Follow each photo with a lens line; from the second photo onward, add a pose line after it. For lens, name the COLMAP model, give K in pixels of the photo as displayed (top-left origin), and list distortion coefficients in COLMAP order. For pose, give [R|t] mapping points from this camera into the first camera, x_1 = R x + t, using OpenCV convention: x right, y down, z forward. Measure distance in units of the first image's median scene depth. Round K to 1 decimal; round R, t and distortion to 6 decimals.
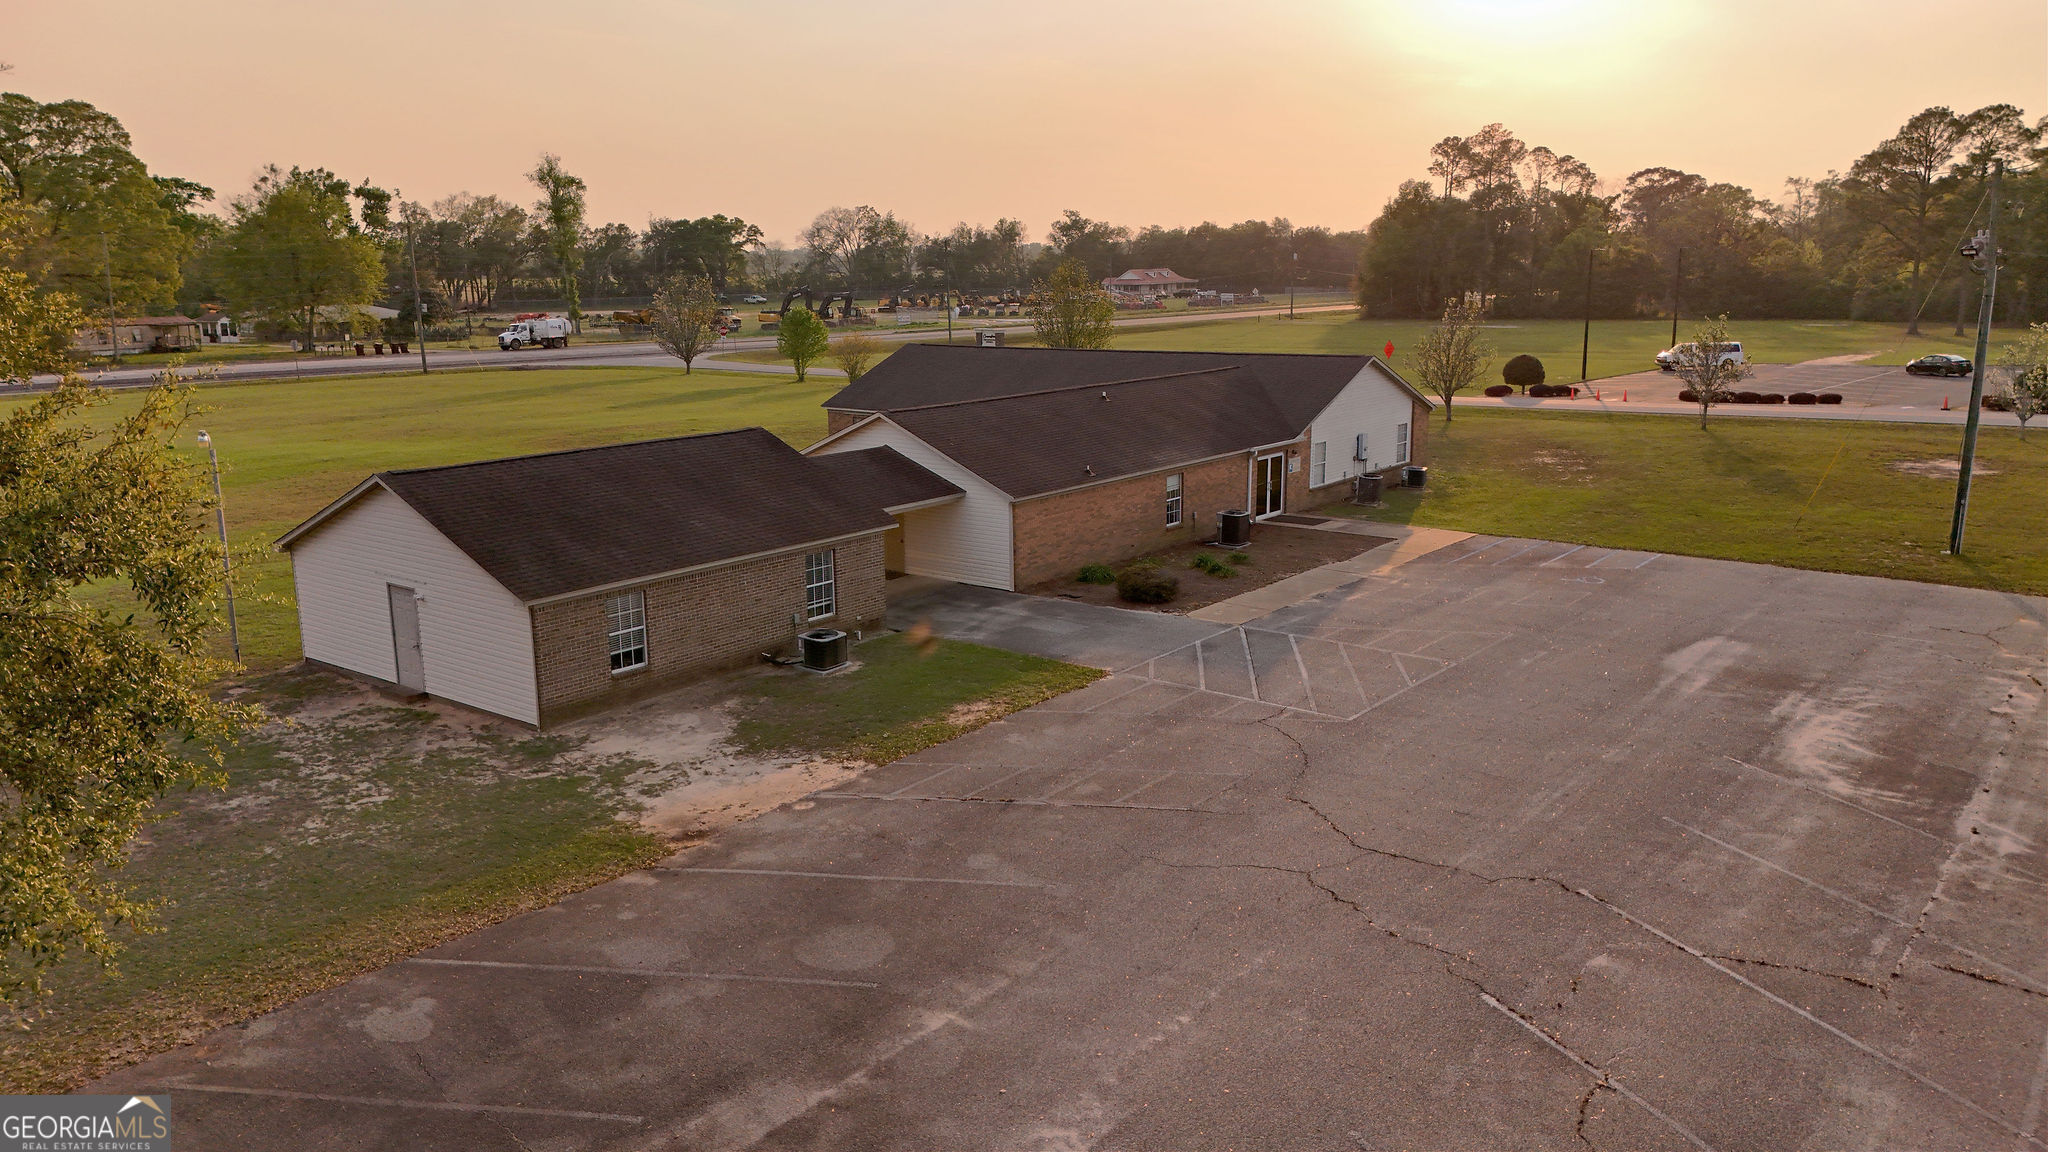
lens RADIAL K [[1486.2, 0, 1024.0], [0, 1486.2, 576.0], [0, 0, 1]] dist [-0.004384, 0.055005]
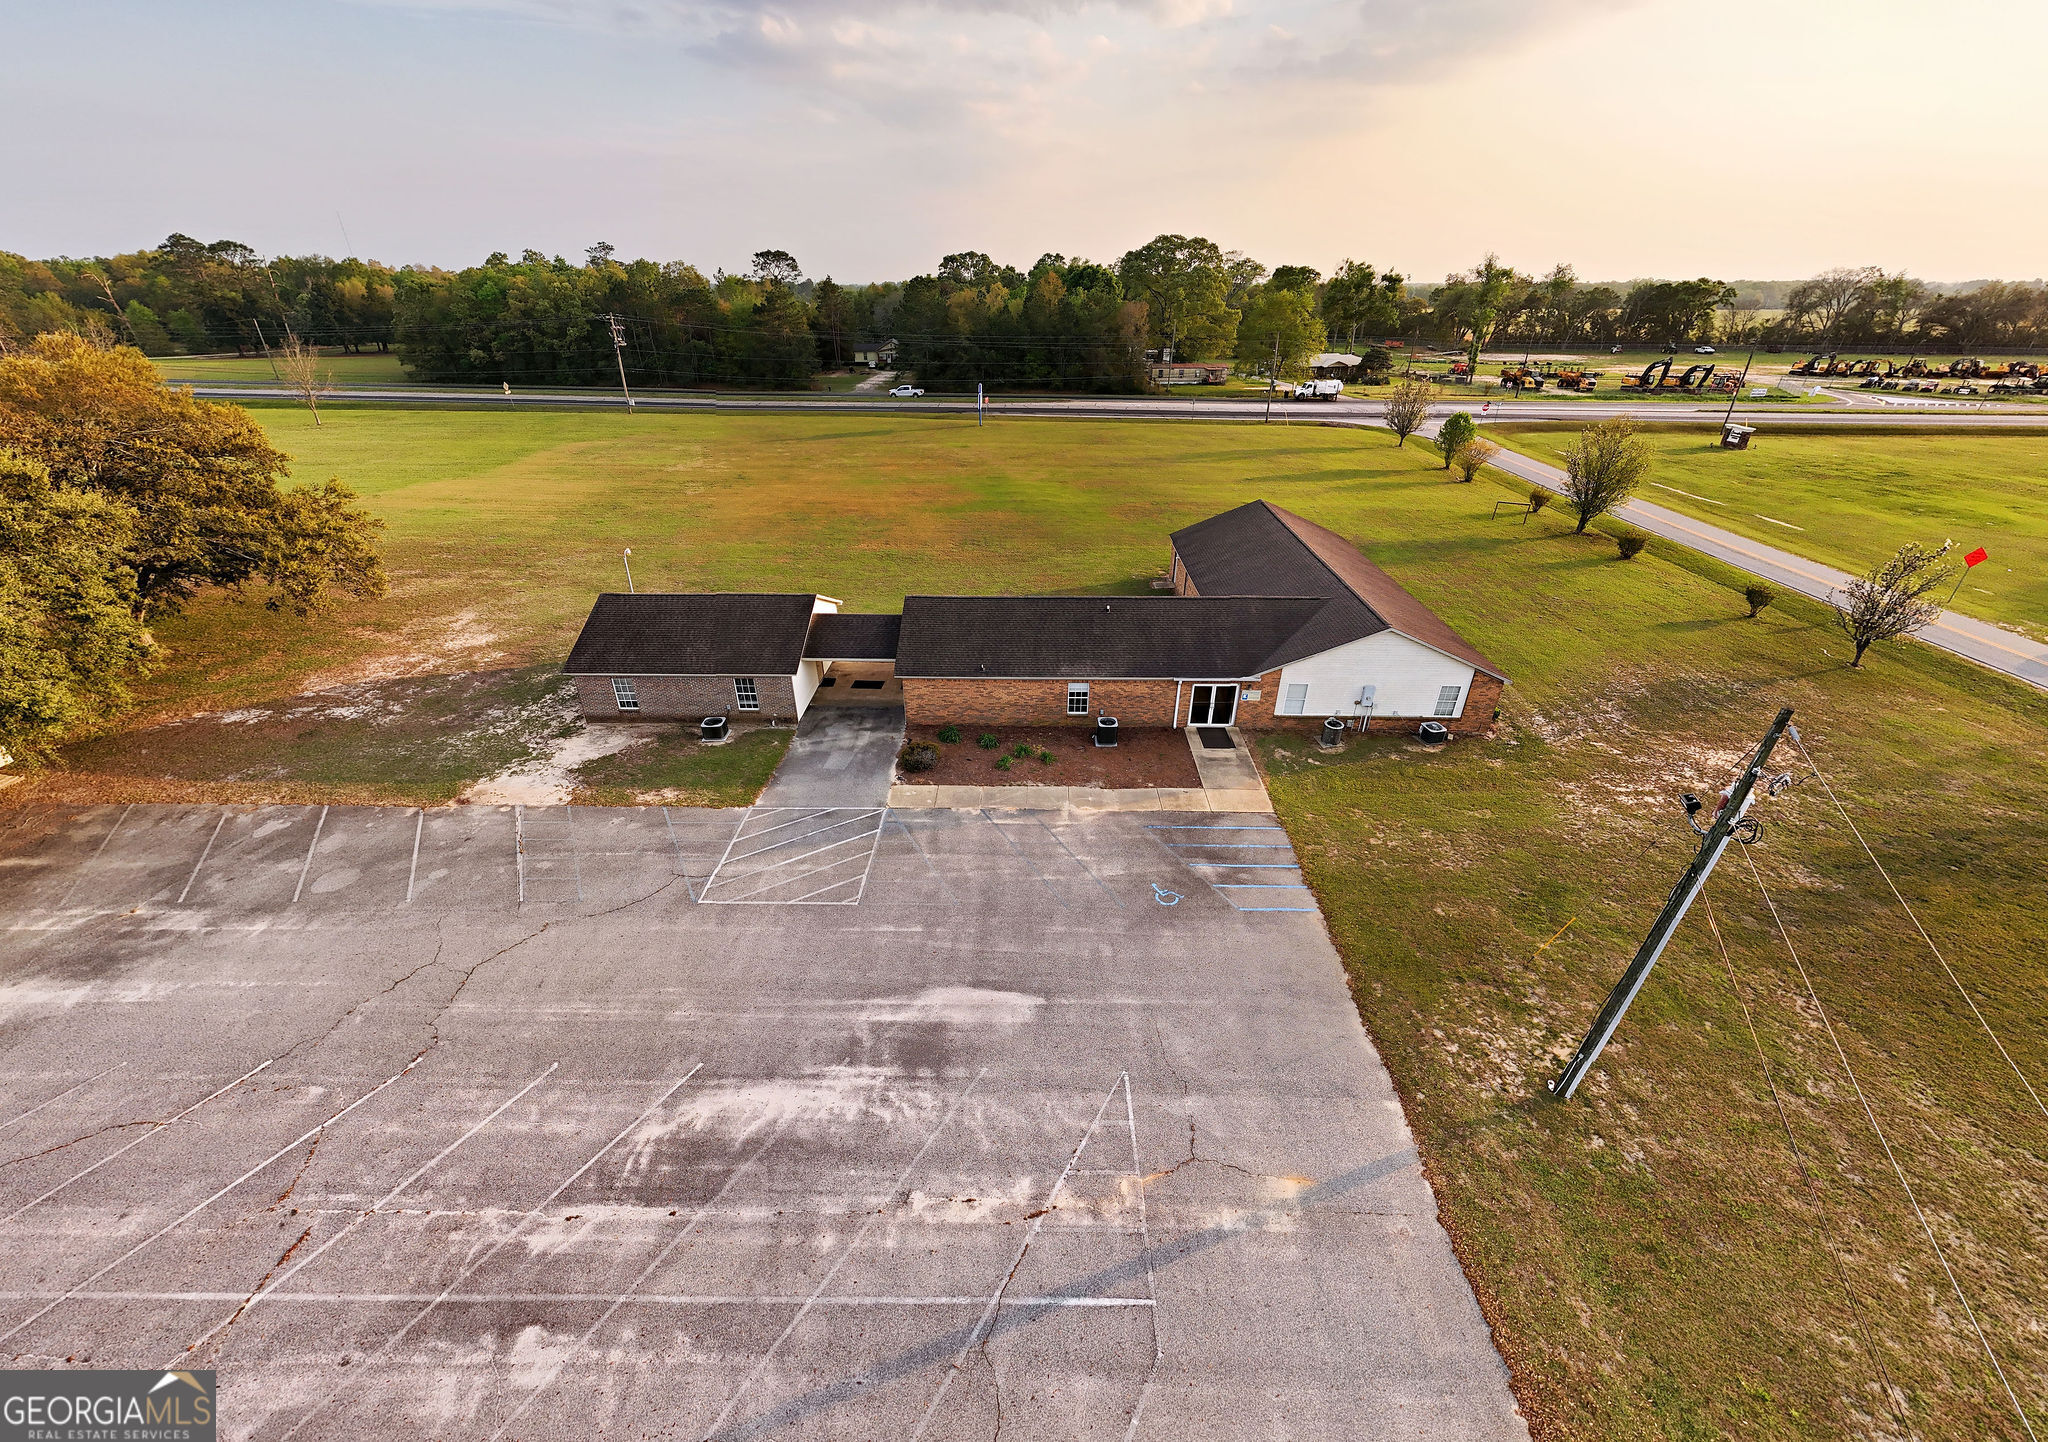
lens RADIAL K [[811.6, 0, 1024.0], [0, 811.6, 721.0], [0, 0, 1]] dist [0.020143, 0.000064]
pose [[0.612444, 0.385397, -0.690204, 0.967153], [-0.179277, 0.918073, 0.353555, -0.467334], [0.769917, -0.092795, 0.631361, 0.687482]]
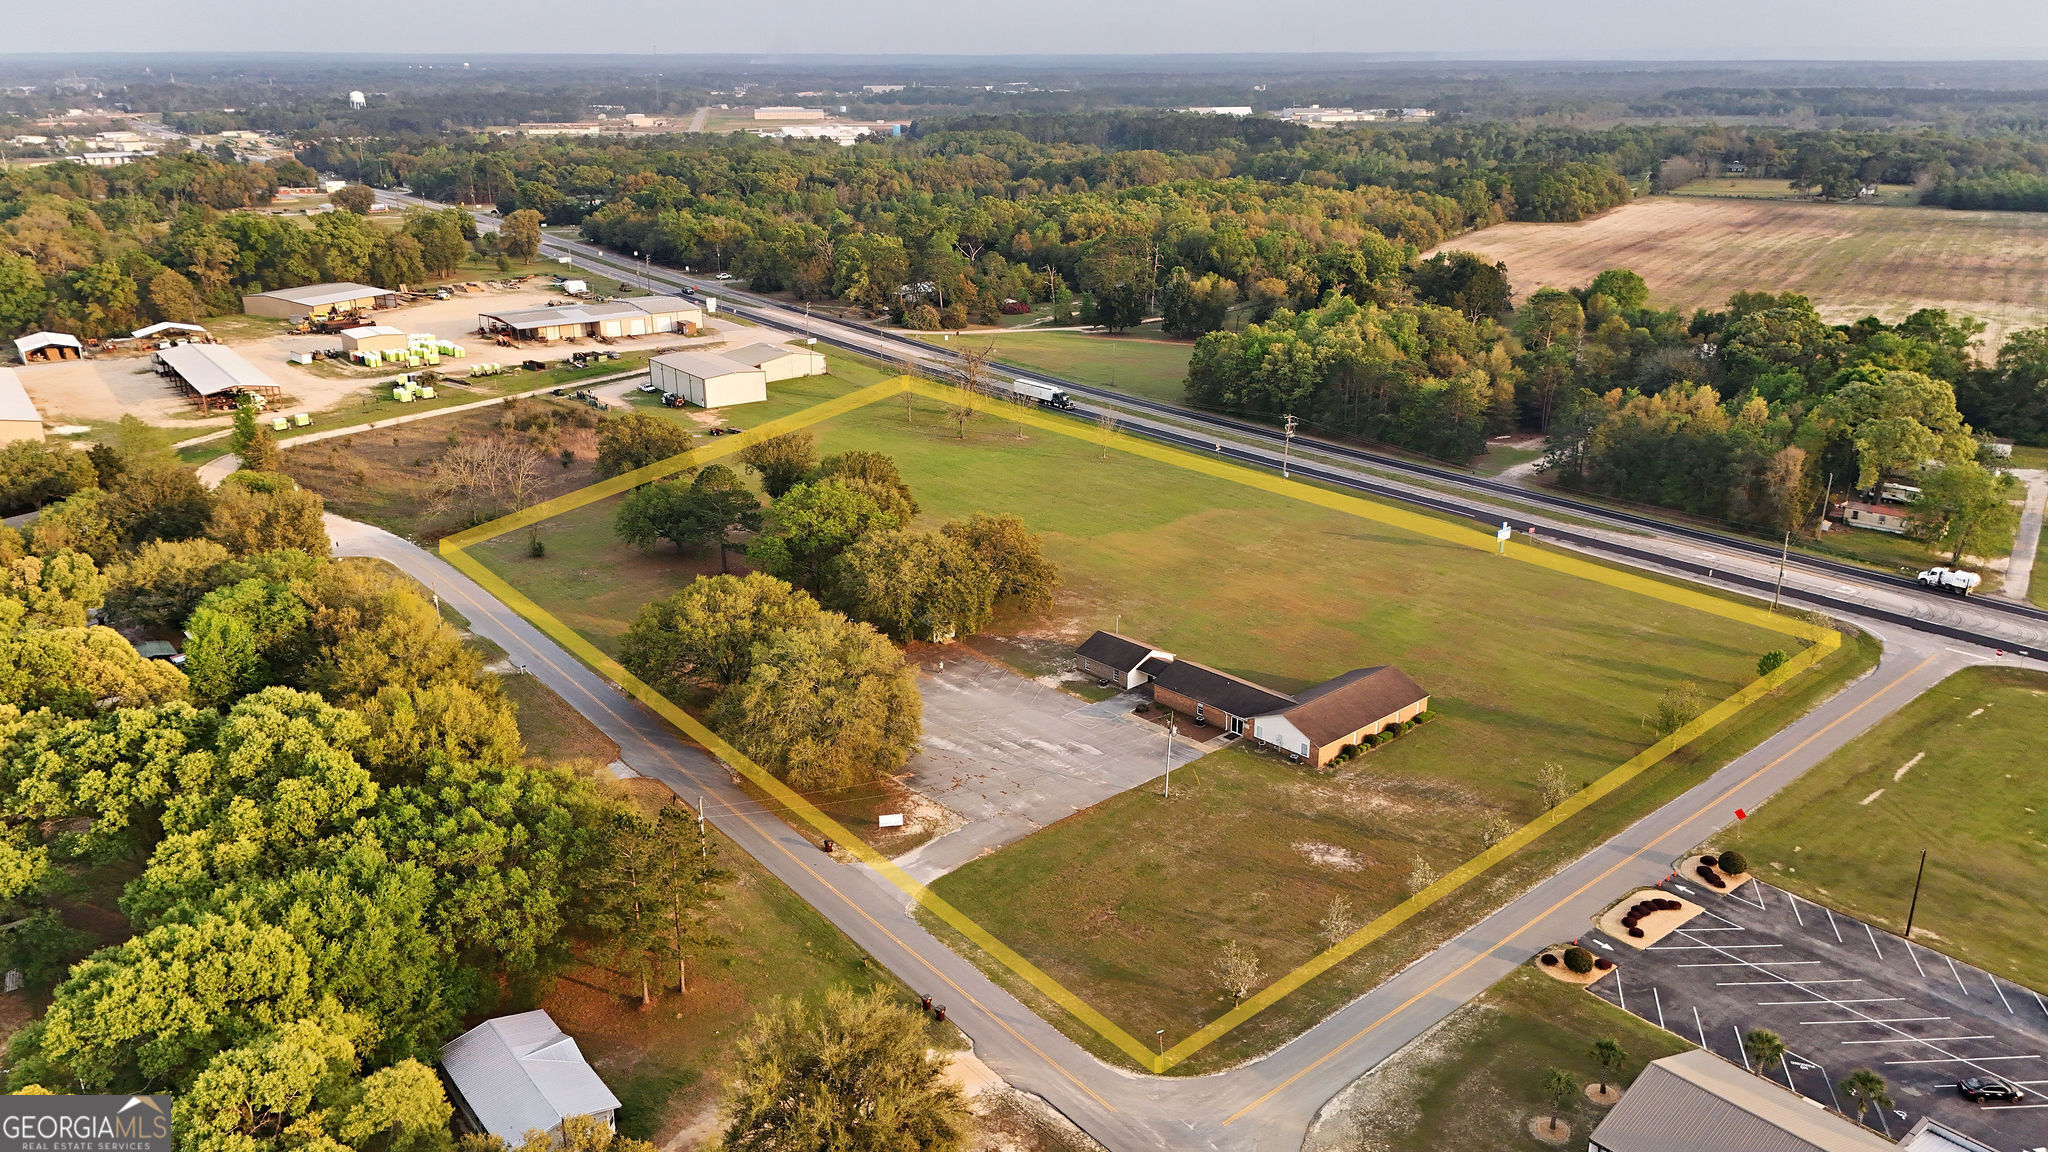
lens RADIAL K [[1486.2, 0, 1024.0], [0, 1486.2, 576.0], [0, 0, 1]] dist [-0.004384, 0.055005]
pose [[-0.149840, 0.333678, -0.930702, 6.070280], [-0.209117, 0.909339, 0.359686, -2.759183], [0.966343, 0.248521, -0.066478, 1.084799]]
